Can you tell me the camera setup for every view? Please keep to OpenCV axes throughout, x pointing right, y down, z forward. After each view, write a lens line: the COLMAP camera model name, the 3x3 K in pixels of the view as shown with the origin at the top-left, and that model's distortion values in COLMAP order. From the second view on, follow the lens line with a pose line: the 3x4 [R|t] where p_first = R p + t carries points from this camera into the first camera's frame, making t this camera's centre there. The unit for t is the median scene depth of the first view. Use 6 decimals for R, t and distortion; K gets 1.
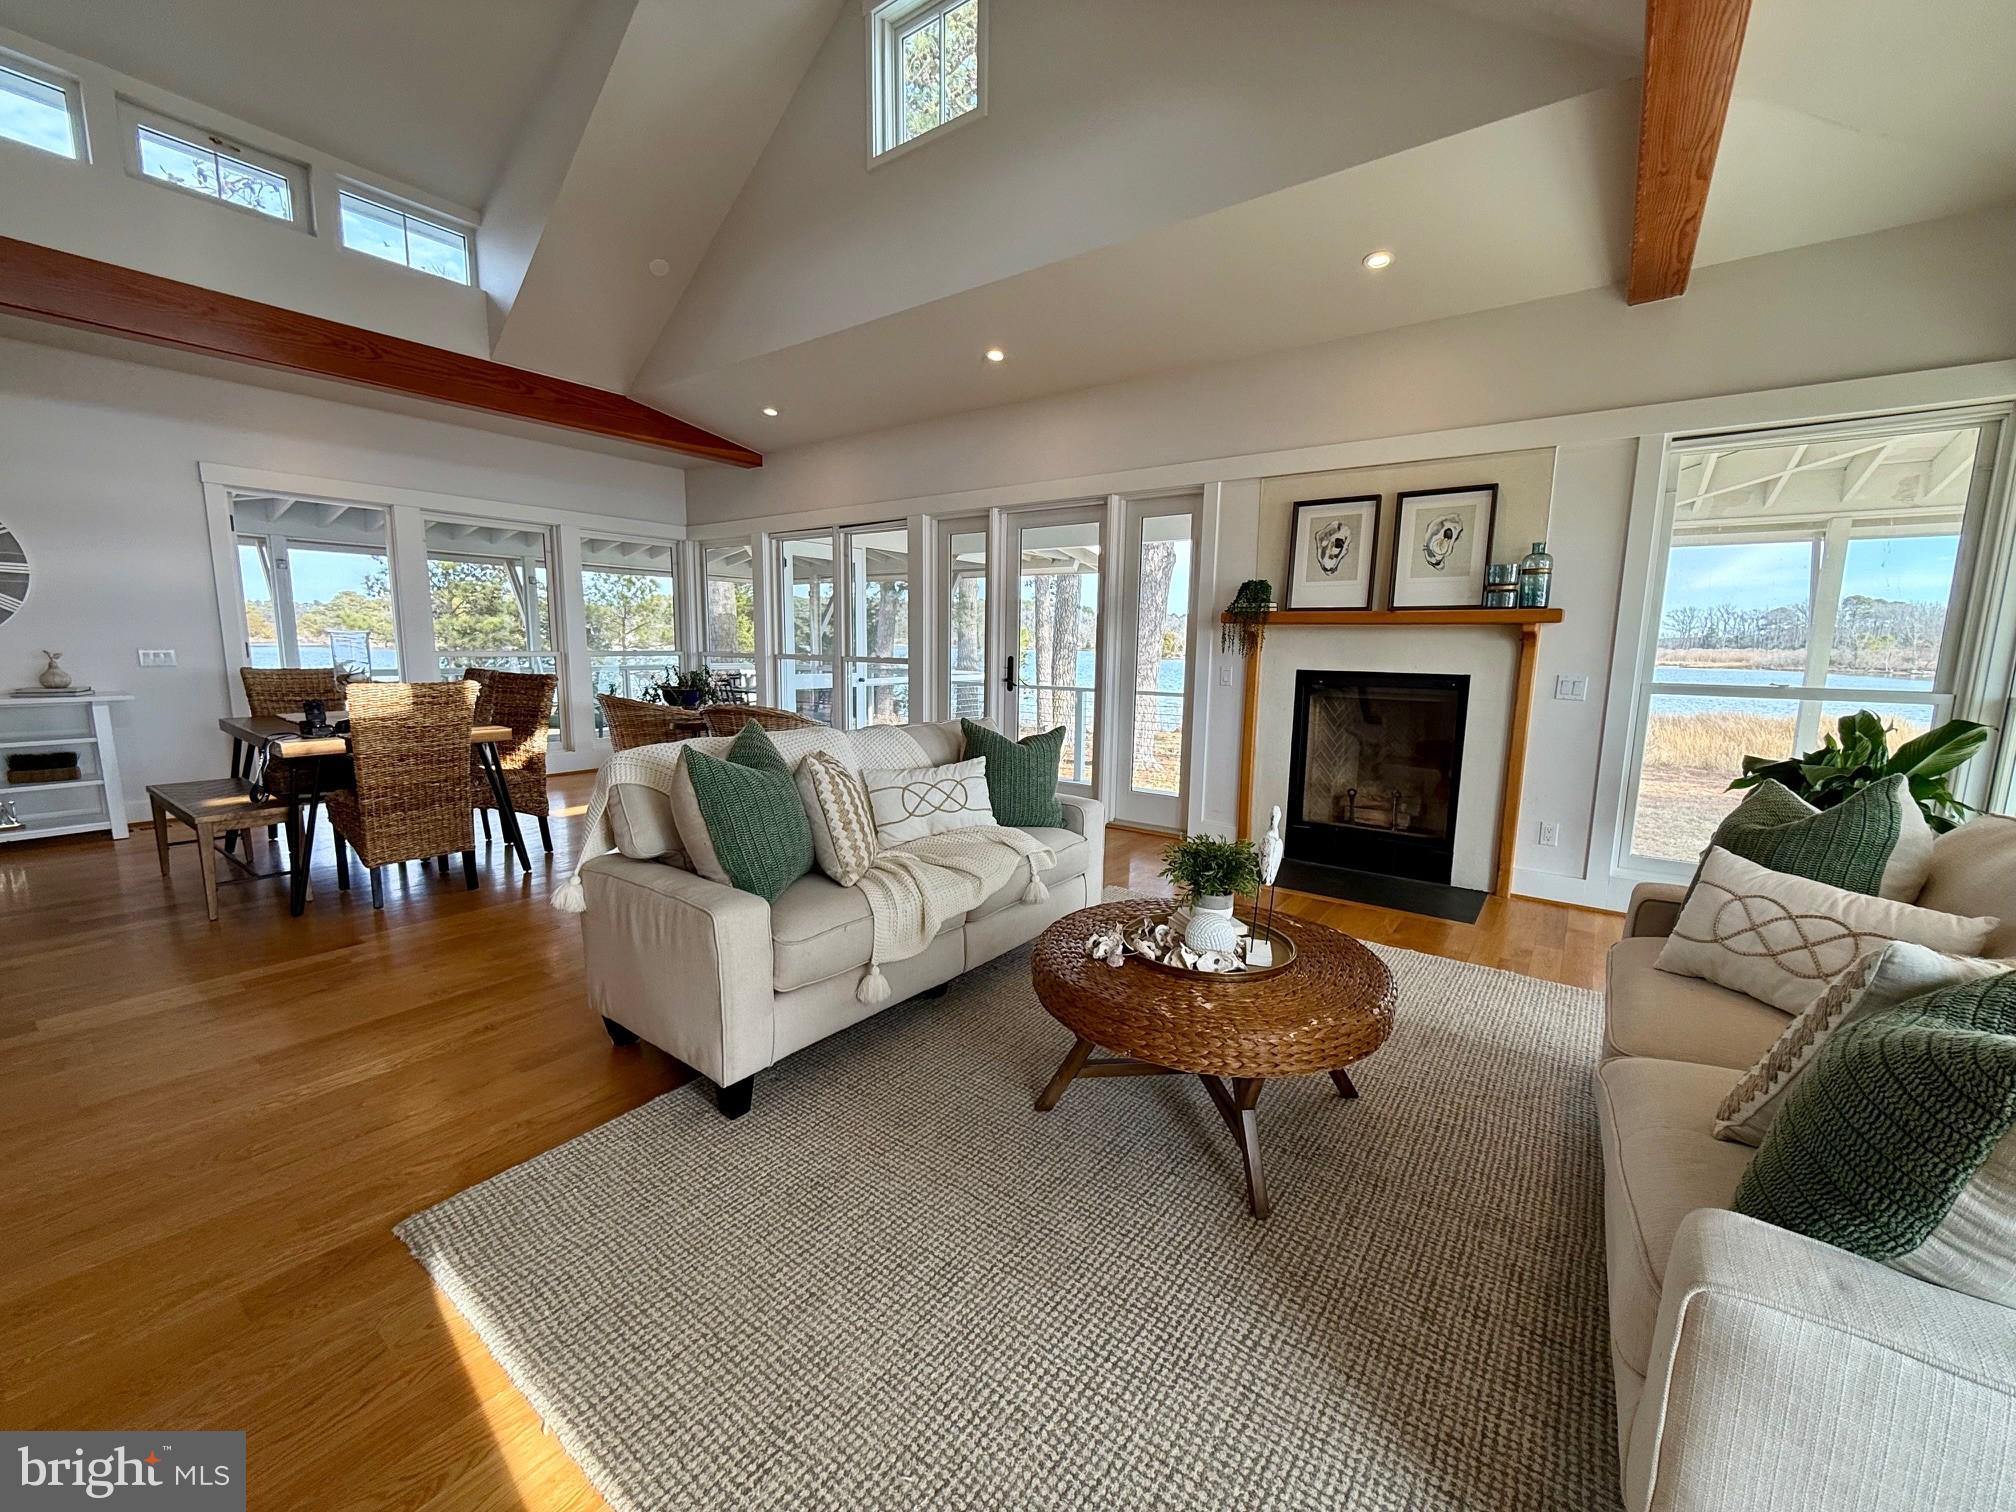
lens RADIAL K [[802.2, 0, 1008.0], [0, 802.2, 756.0], [0, 0, 1]] dist [0.001840, -0.000140]
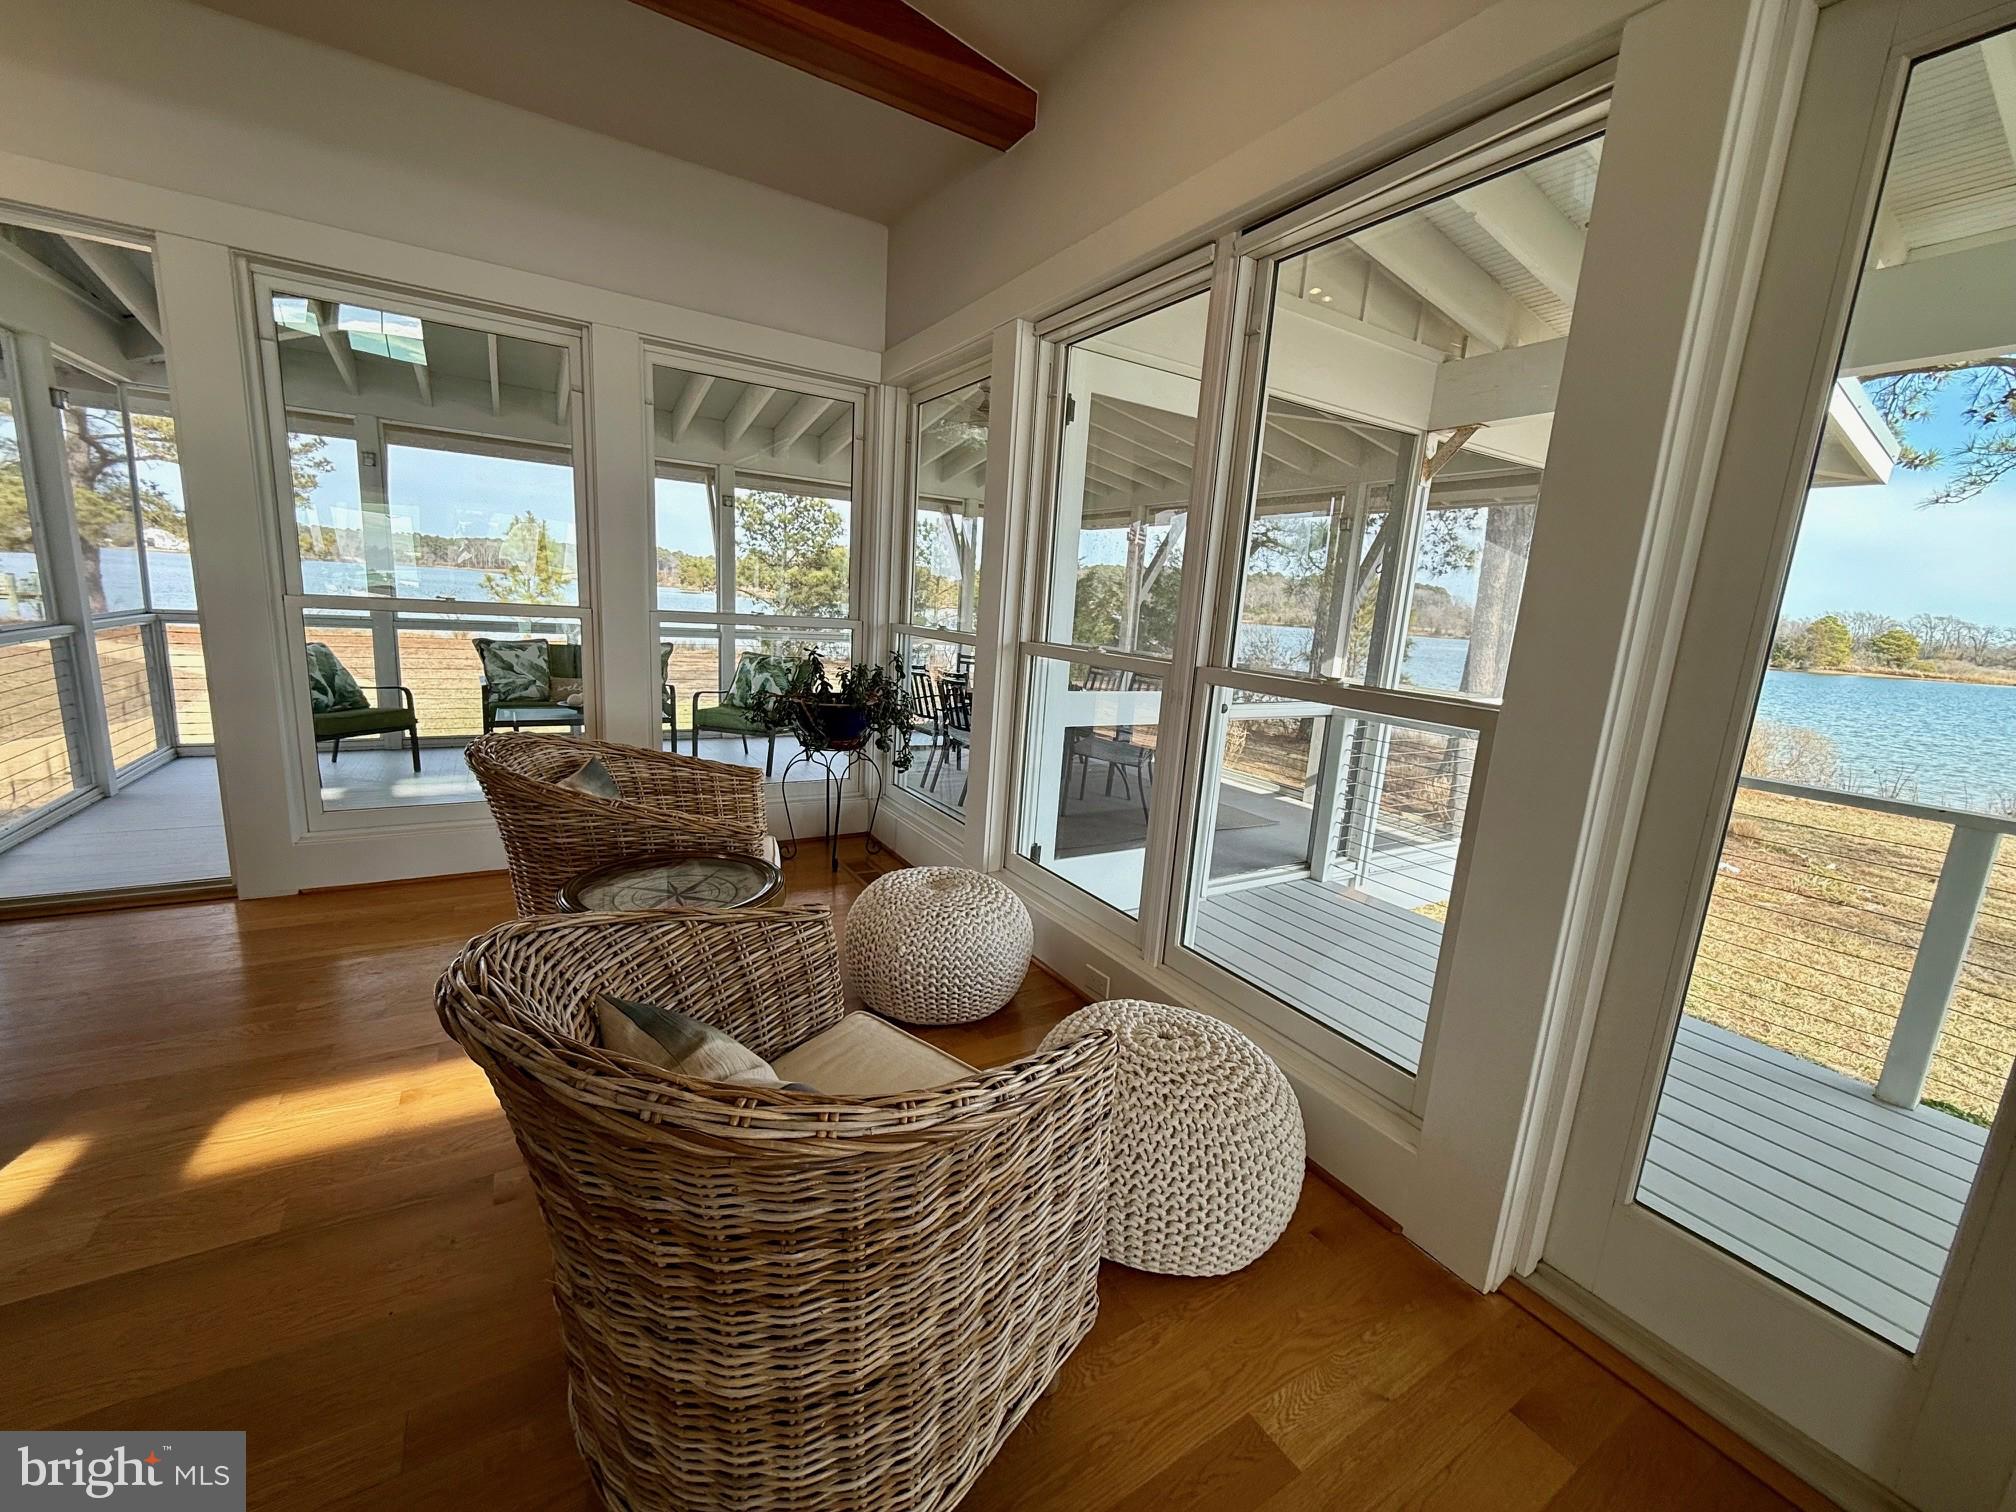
lens RADIAL K [[802.2, 0, 1008.0], [0, 802.2, 756.0], [0, 0, 1]] dist [0.001840, -0.000140]
pose [[0.925798, 0.114810, -0.360162, -0.150241], [-0.102014, 0.993294, 0.054408, -0.093708], [0.363993, -0.013629, 0.931302, 0.641543]]
